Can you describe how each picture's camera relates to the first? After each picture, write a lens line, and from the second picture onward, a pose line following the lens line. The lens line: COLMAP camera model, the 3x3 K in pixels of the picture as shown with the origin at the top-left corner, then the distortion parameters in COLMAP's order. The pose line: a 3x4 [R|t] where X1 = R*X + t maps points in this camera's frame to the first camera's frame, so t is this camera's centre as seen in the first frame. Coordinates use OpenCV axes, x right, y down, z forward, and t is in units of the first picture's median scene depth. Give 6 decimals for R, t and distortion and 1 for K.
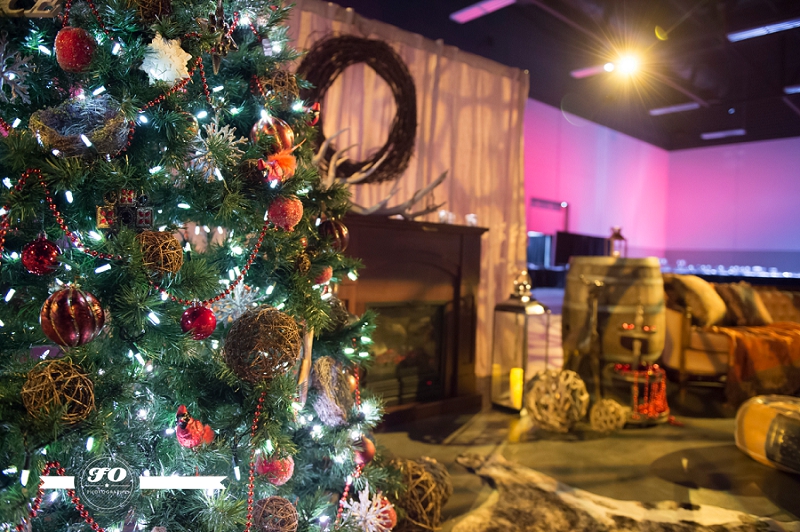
lens RADIAL K [[542.7, 0, 407.0], [0, 542.7, 268.2], [0, 0, 1]] dist [-0.051575, -0.003070]
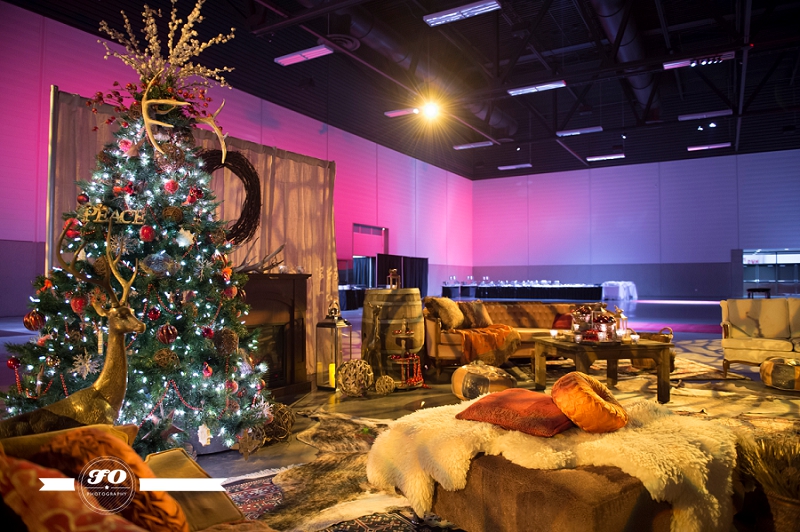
lens RADIAL K [[542.7, 0, 407.0], [0, 542.7, 268.2], [0, 0, 1]] dist [-0.051575, -0.003070]
pose [[0.950399, -0.028514, 0.309724, -0.065513], [0.039784, 0.998754, -0.030129, -0.031339], [-0.308479, 0.040957, 0.950349, -0.535940]]
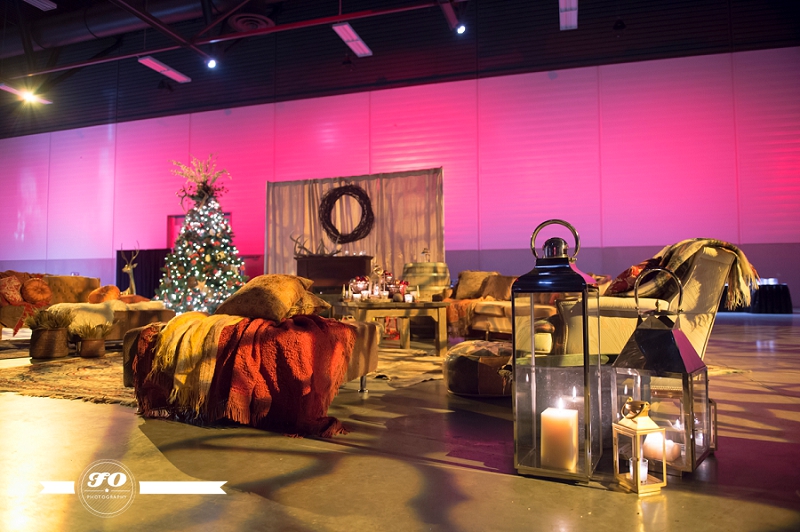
lens RADIAL K [[542.7, 0, 407.0], [0, 542.7, 268.2], [0, 0, 1]] dist [-0.051575, -0.003070]
pose [[0.537615, -0.072090, -0.840103, 2.058162], [0.003582, 0.996525, -0.083220, 0.163266], [0.843183, 0.041731, 0.536005, -0.095709]]
